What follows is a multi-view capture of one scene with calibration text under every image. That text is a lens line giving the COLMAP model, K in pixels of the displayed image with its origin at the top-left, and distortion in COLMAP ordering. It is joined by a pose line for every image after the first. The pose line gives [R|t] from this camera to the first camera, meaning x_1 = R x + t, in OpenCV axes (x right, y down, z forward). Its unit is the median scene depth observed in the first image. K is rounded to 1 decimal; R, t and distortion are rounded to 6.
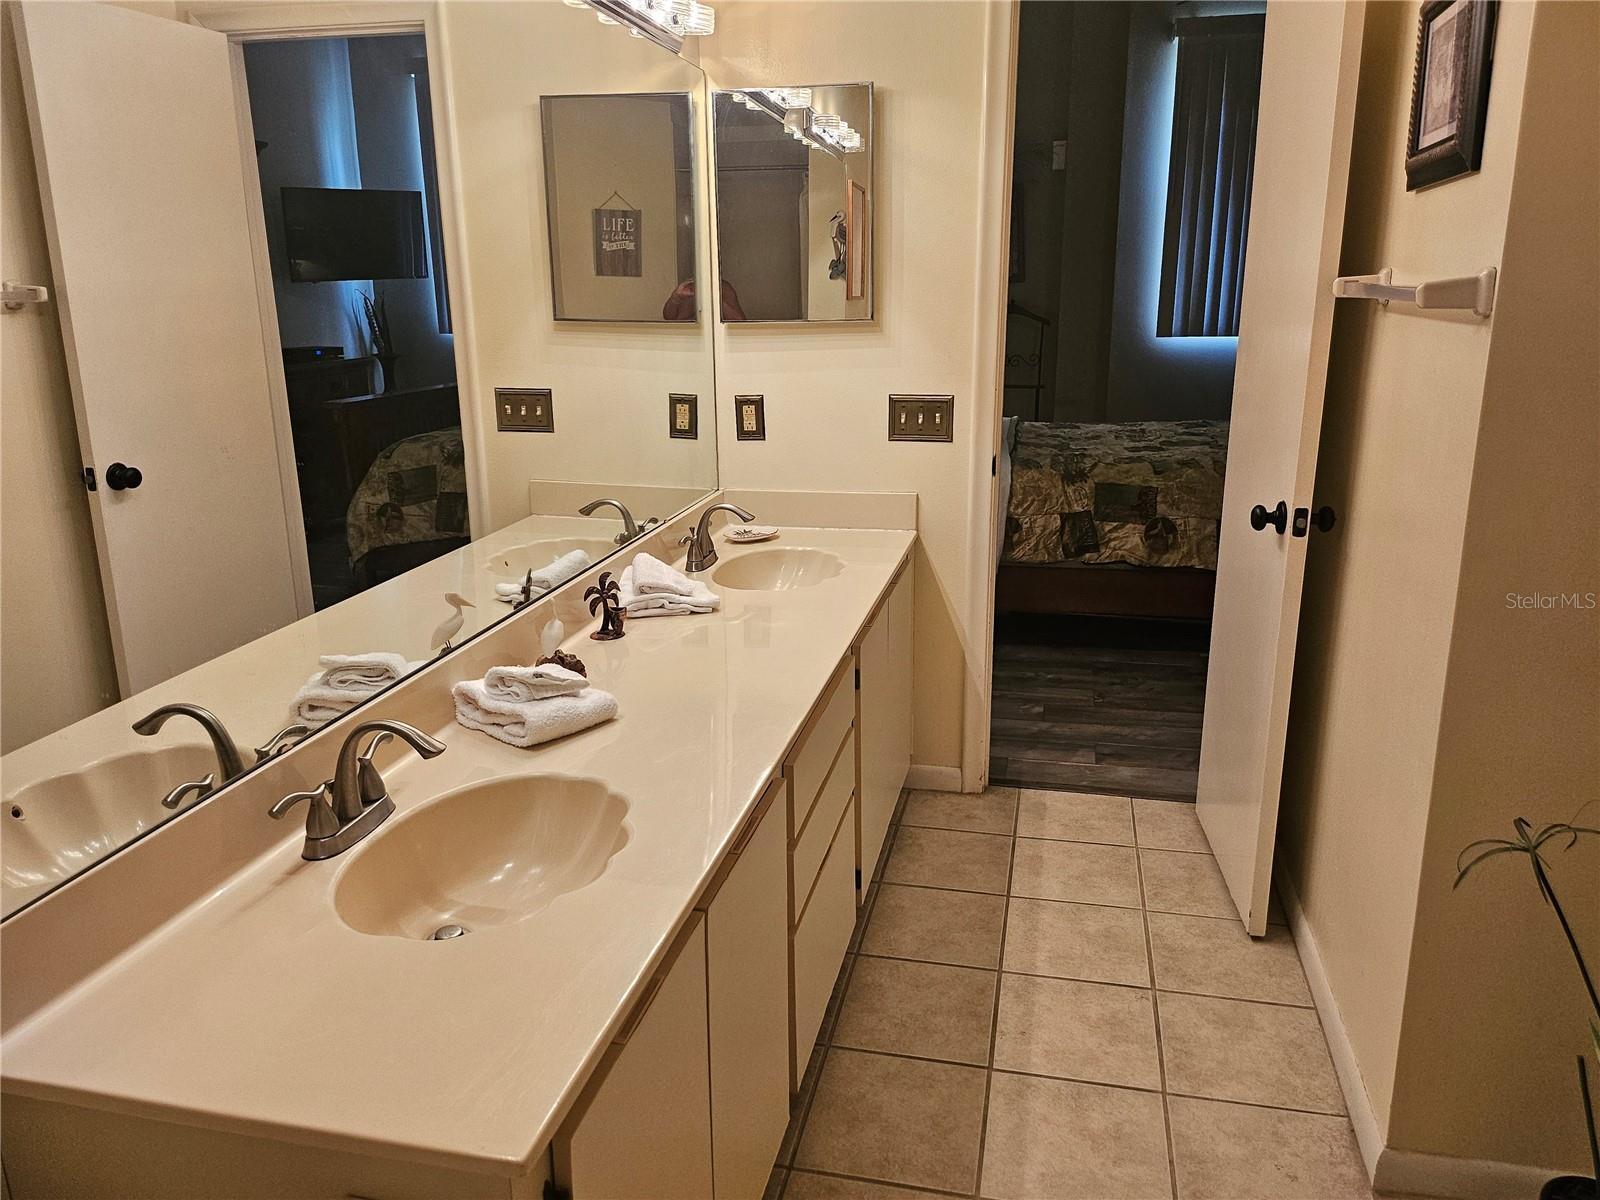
lens RADIAL K [[1138.0, 0, 806.0], [0, 1138.0, 585.0], [0, 0, 1]] dist [0.074154, -0.080577]
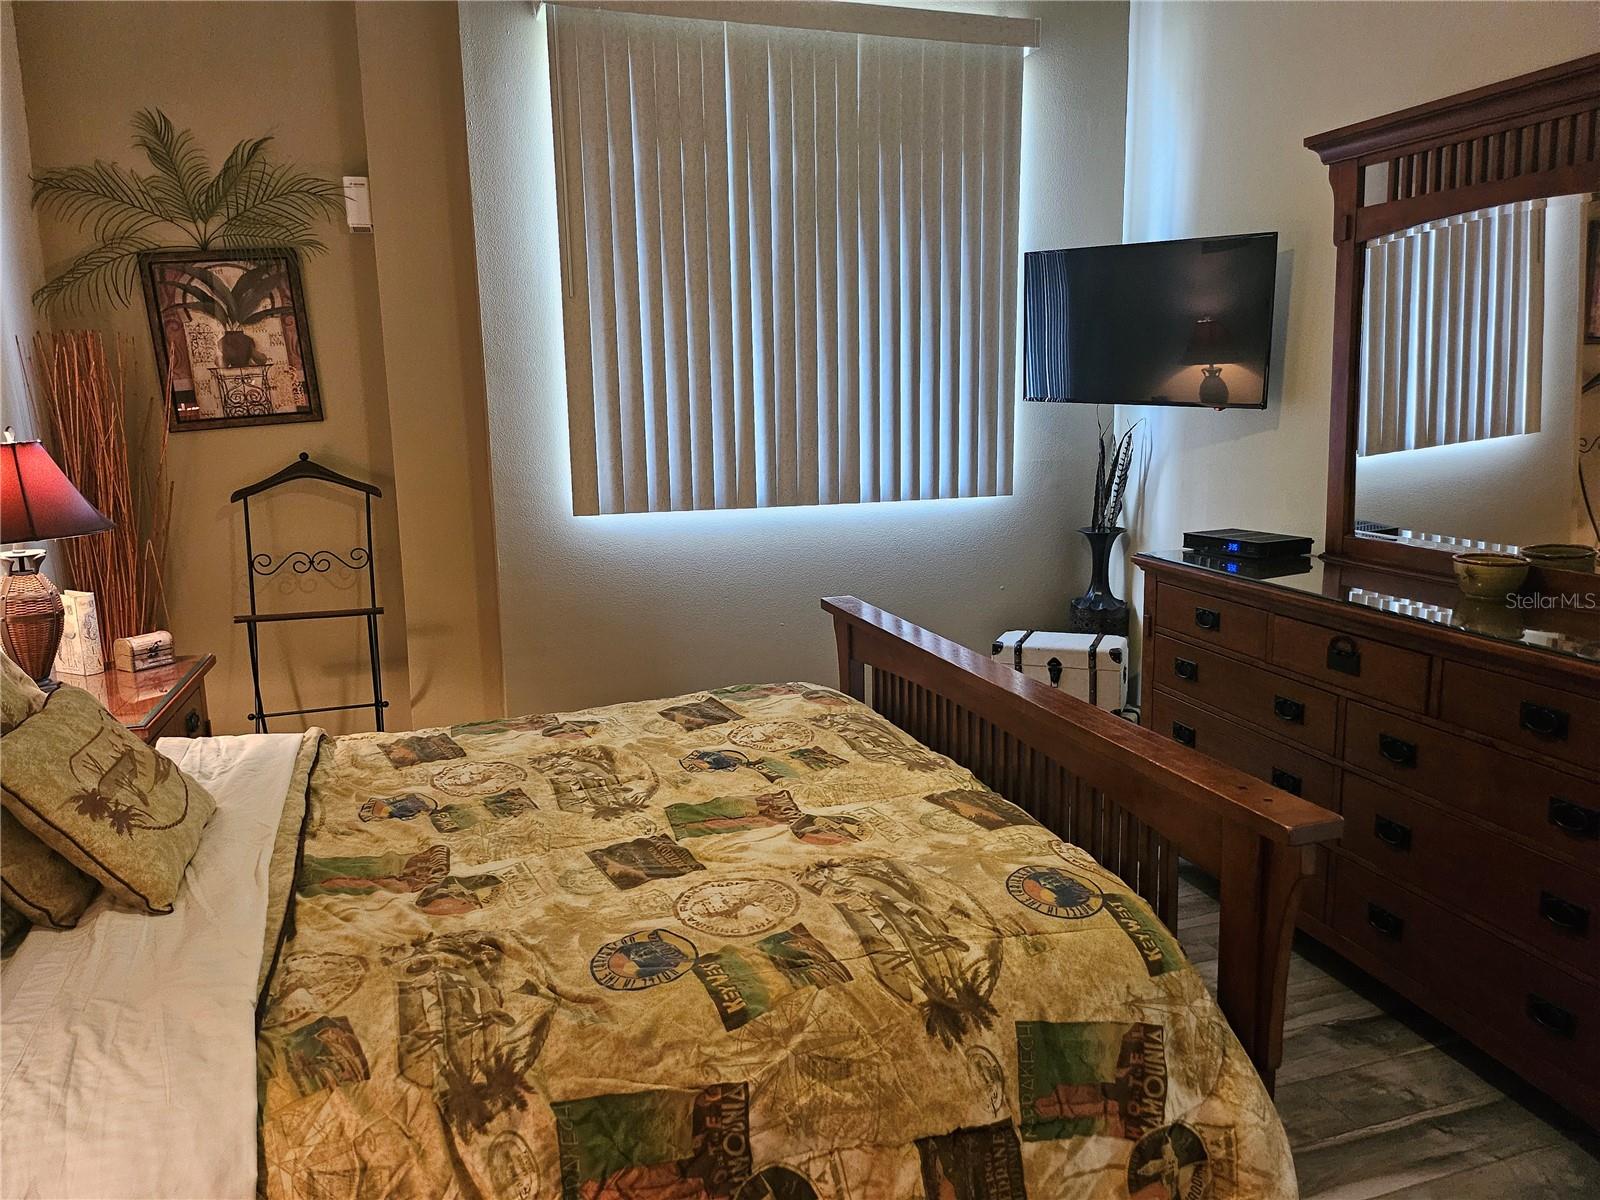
lens RADIAL K [[1138.0, 0, 806.0], [0, 1138.0, 585.0], [0, 0, 1]] dist [0.074154, -0.080577]
pose [[0.856567, -0.090061, 0.508116, 0.163445], [0.139034, 0.988518, -0.059170, -0.195662], [-0.496953, 0.121328, 0.859254, 0.672481]]
